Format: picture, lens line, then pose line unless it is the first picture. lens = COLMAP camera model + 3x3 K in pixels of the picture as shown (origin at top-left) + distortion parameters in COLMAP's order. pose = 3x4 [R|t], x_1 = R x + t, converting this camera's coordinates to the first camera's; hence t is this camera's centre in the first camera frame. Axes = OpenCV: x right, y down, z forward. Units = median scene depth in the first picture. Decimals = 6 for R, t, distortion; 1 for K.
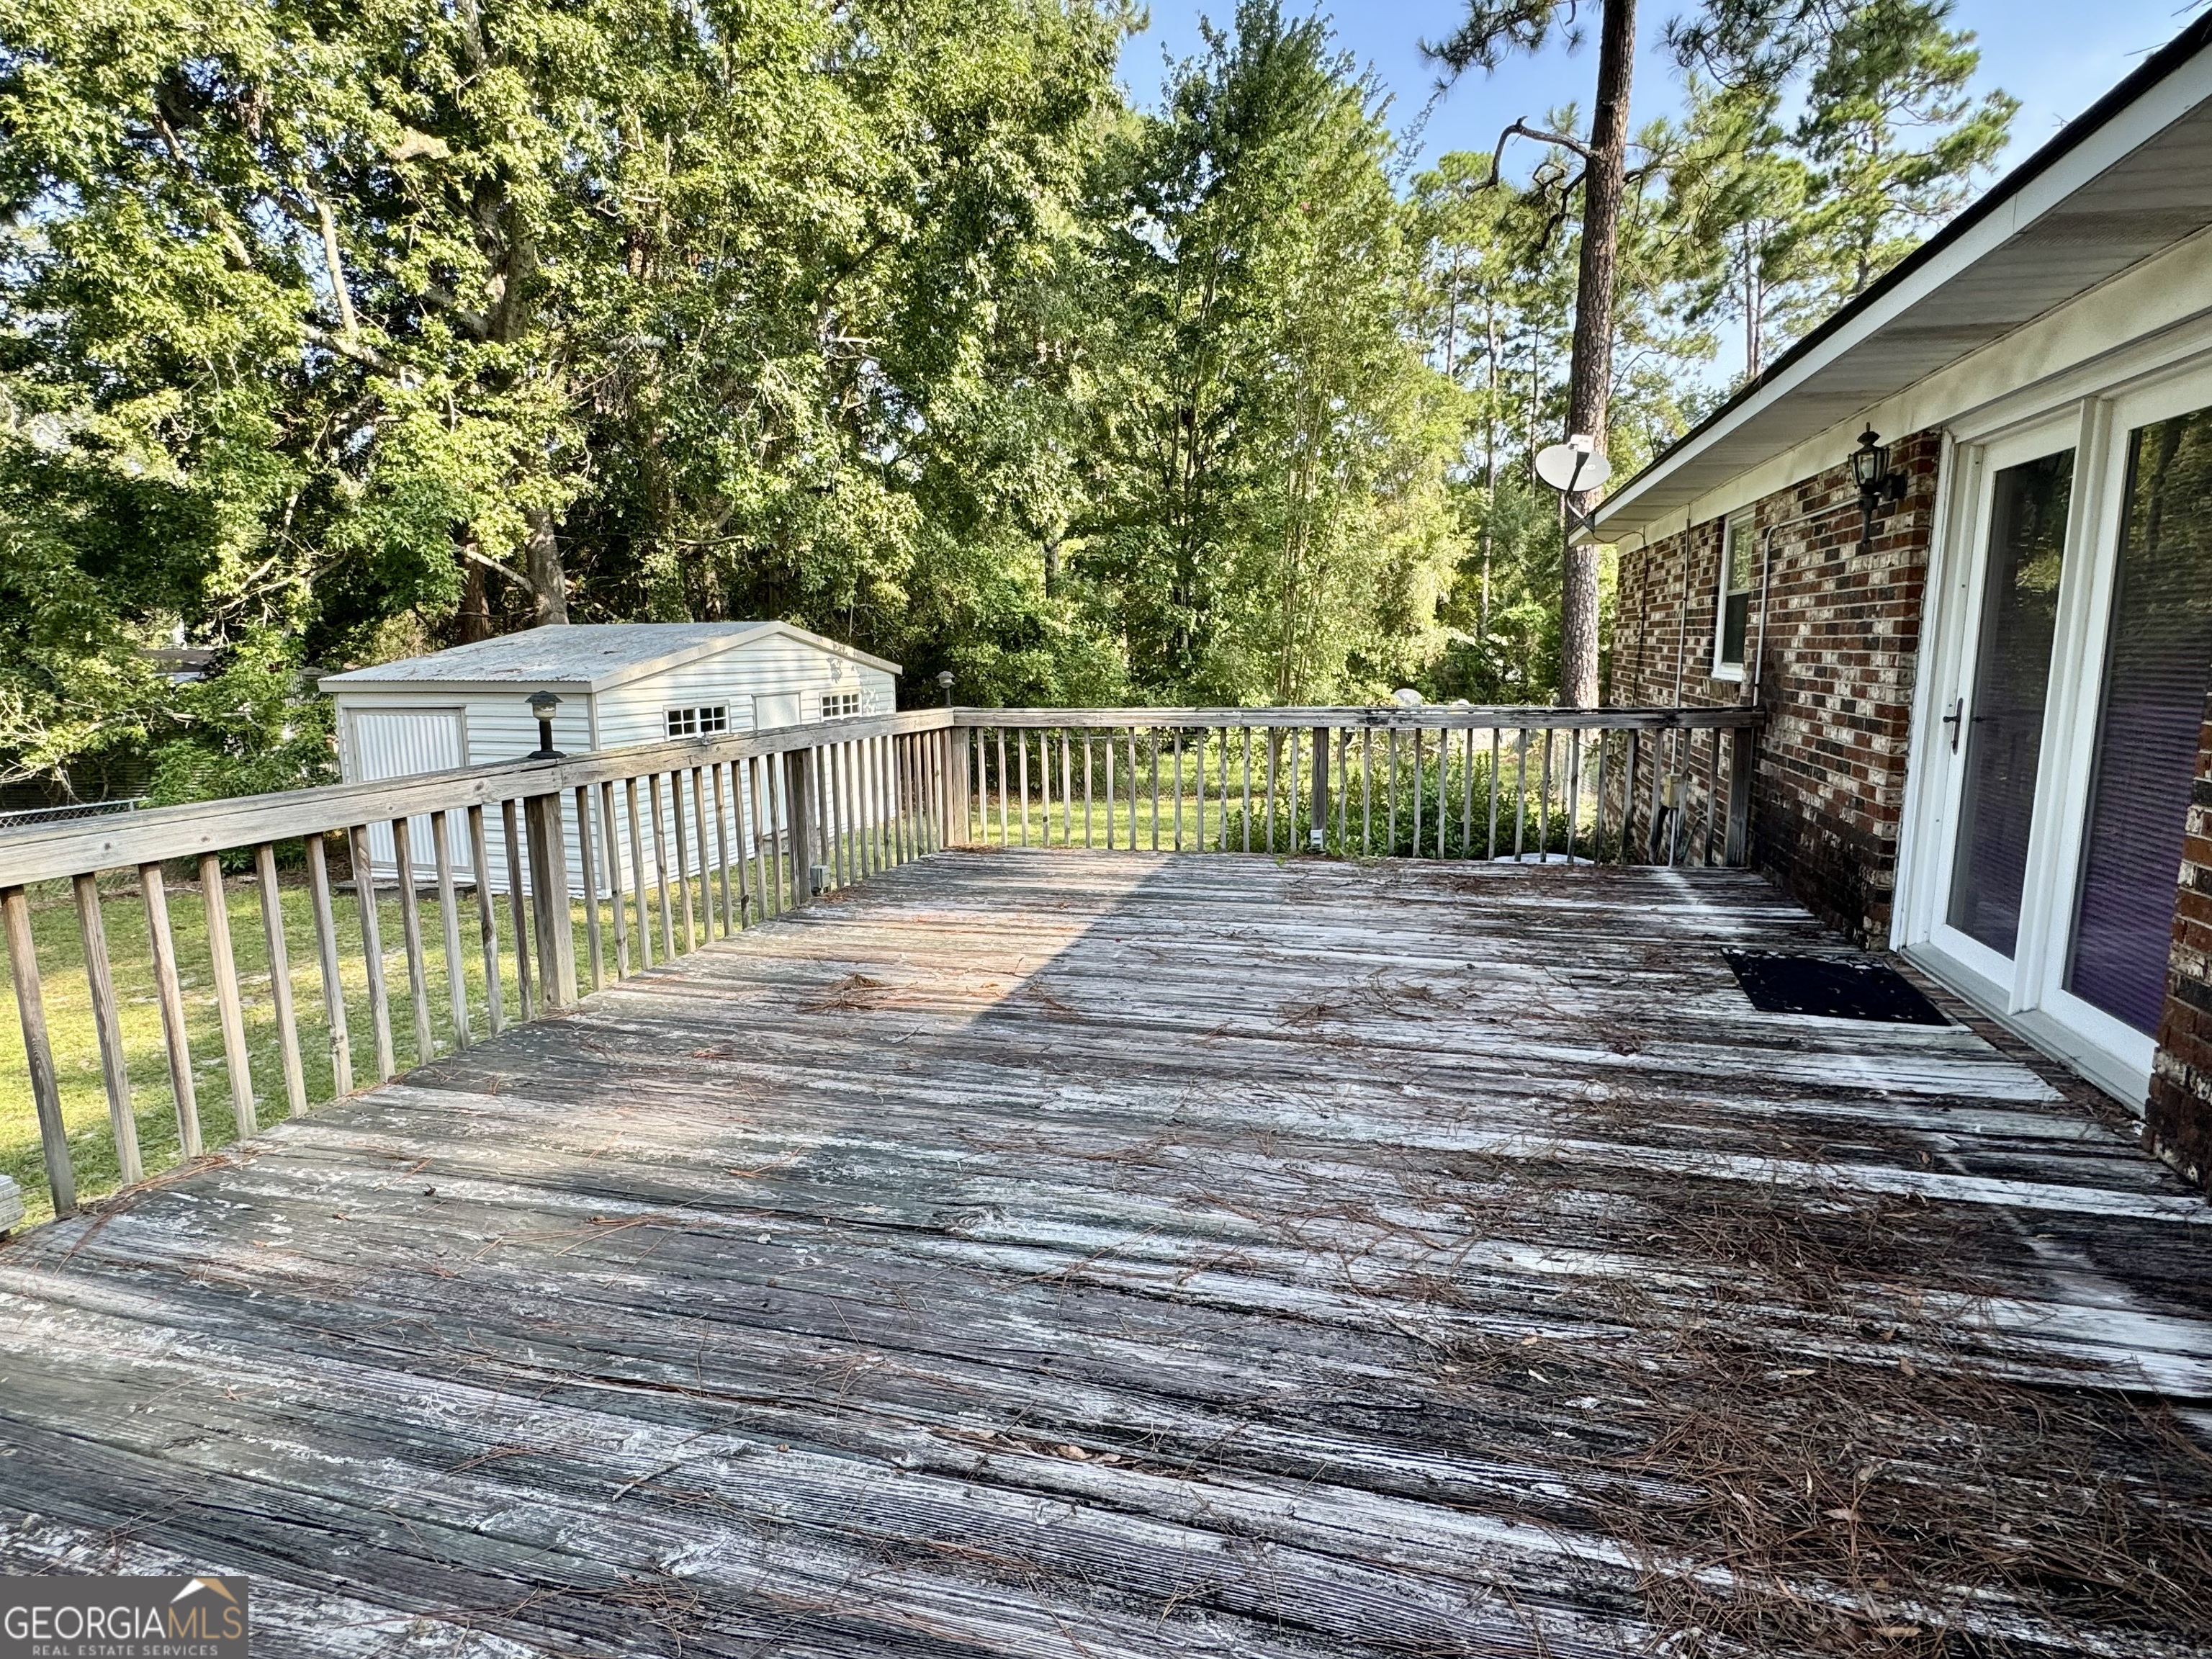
lens RADIAL K [[1156.5, 0, 1108.5], [0, 1156.5, 833.8], [0, 0, 1]] dist [-0.003080, -0.000016]
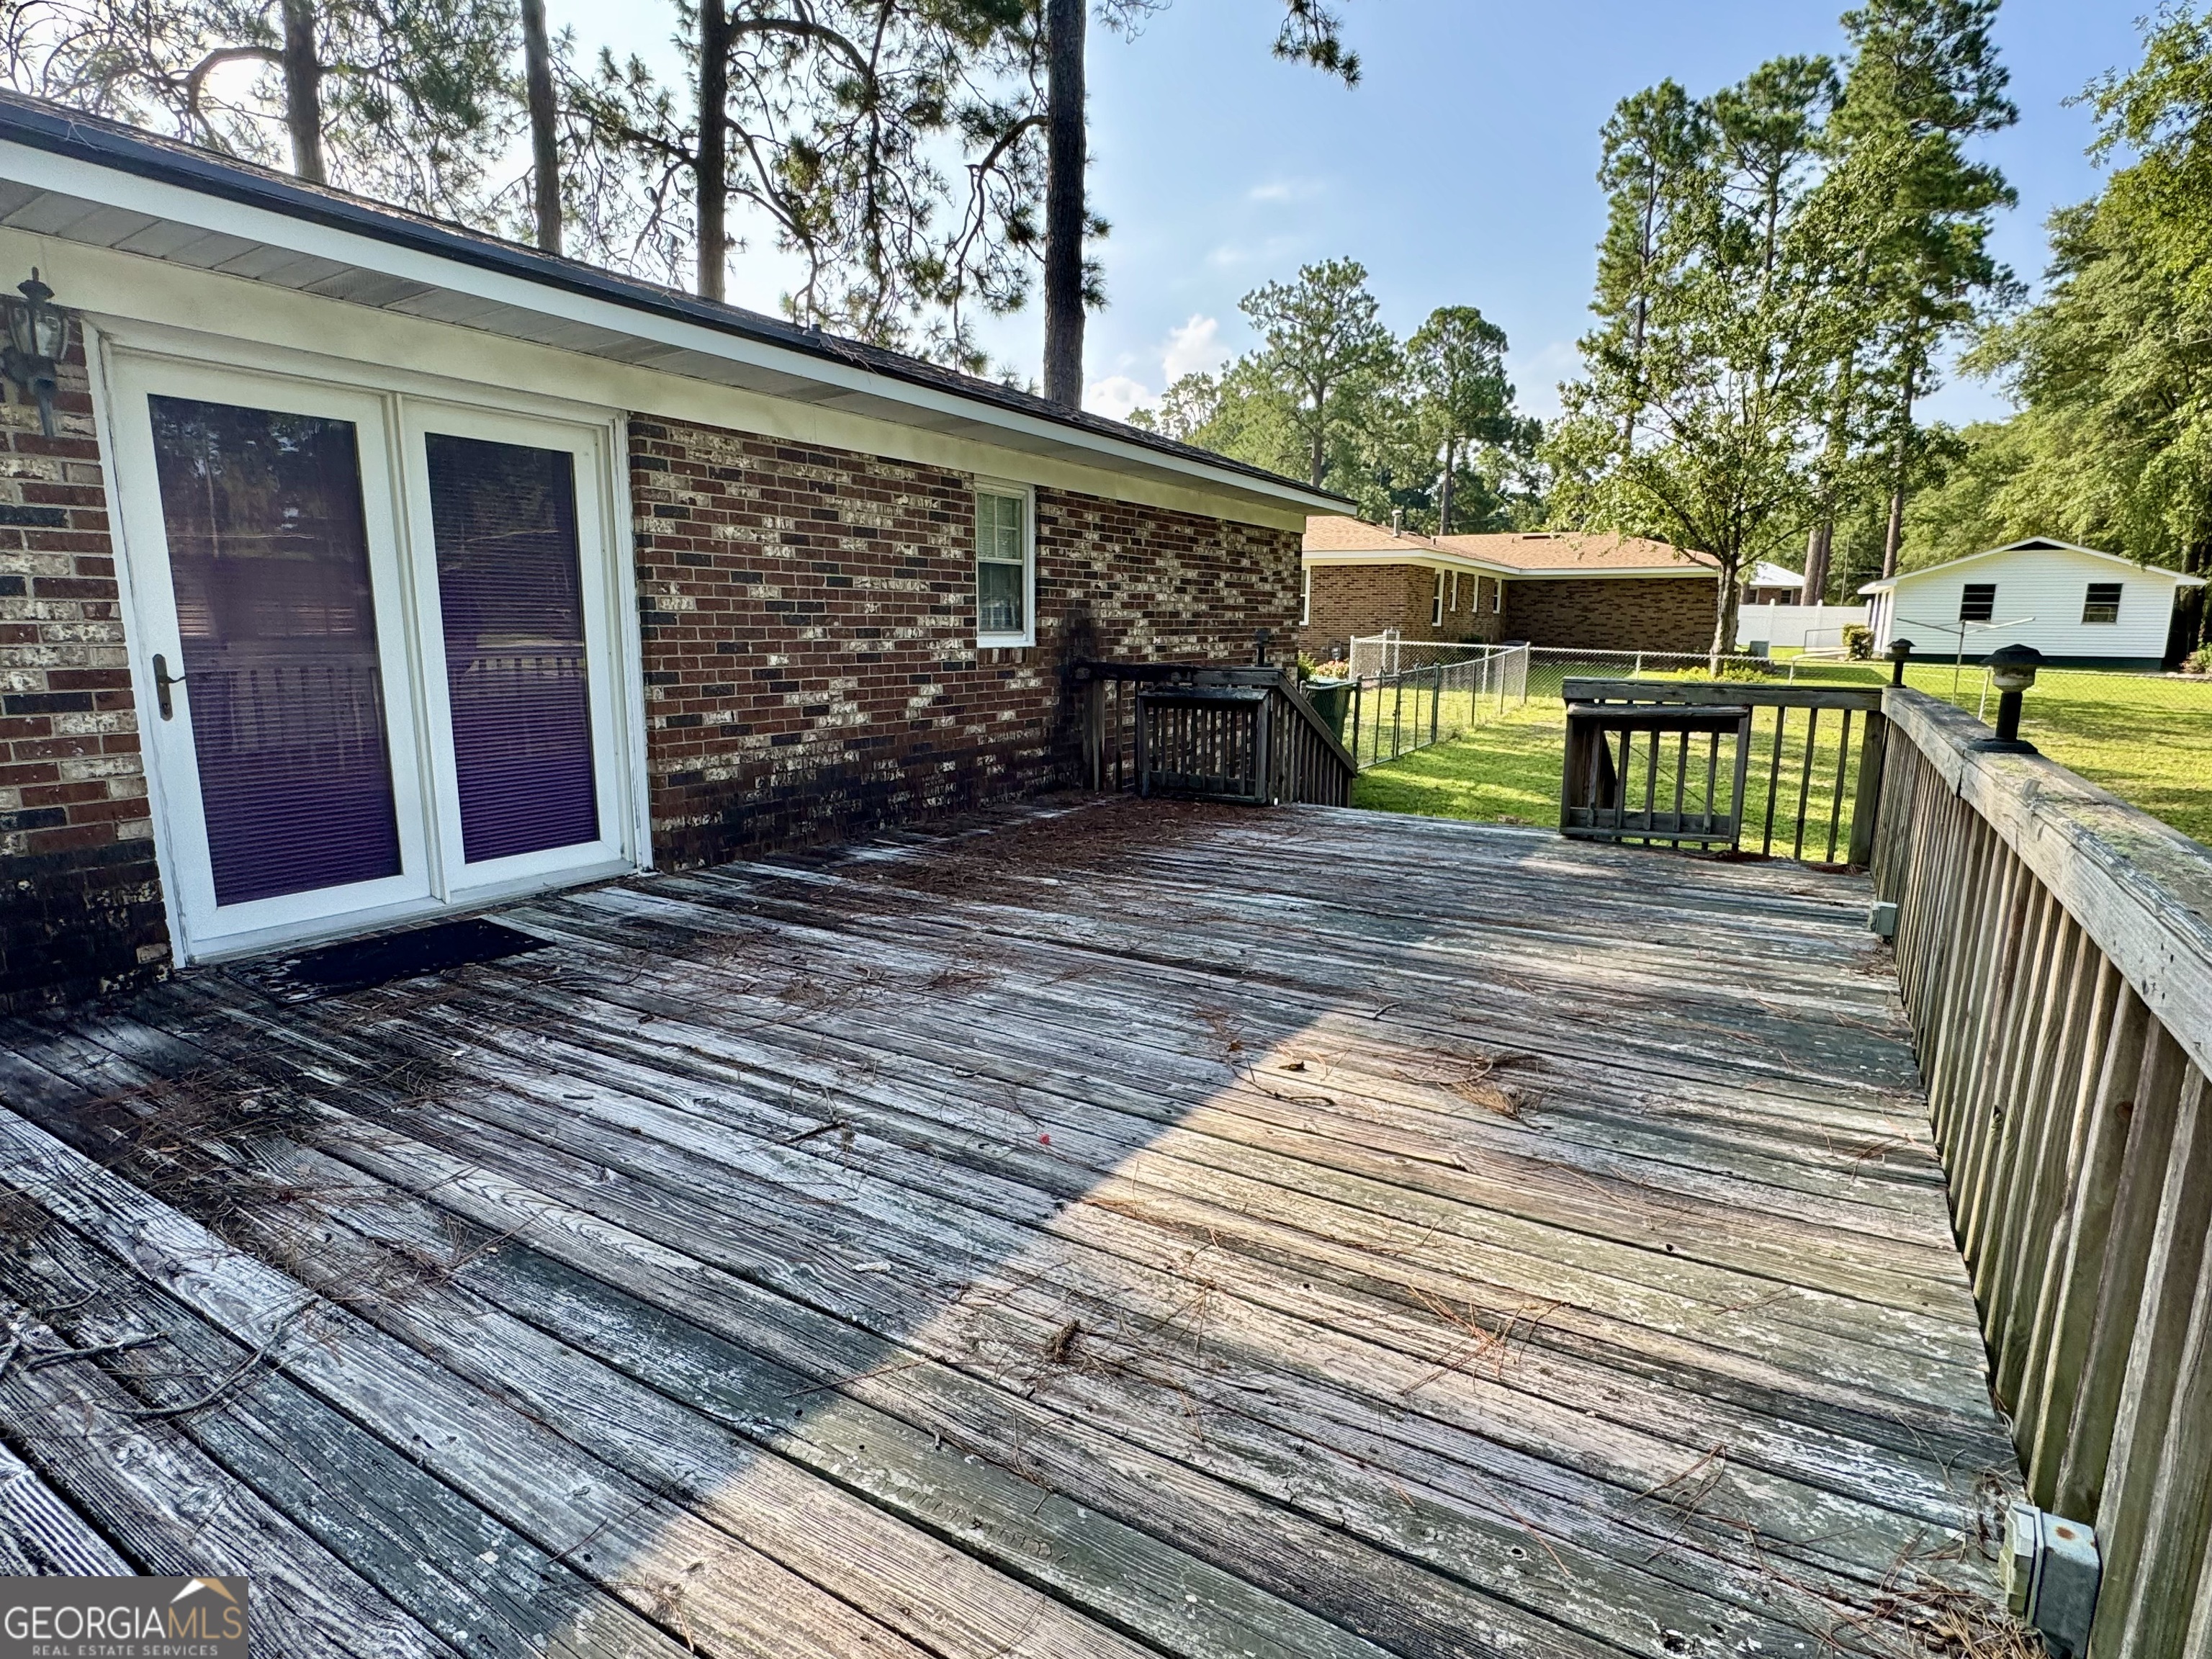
lens RADIAL K [[1156.5, 0, 1103.2], [0, 1156.5, 840.3], [0, 0, 1]] dist [-0.003080, -0.000016]
pose [[-0.963708, -0.044910, 0.263155, -0.183866], [0.046610, 0.942302, 0.331503, -0.256576], [-0.262859, 0.331738, -0.906011, 1.760547]]
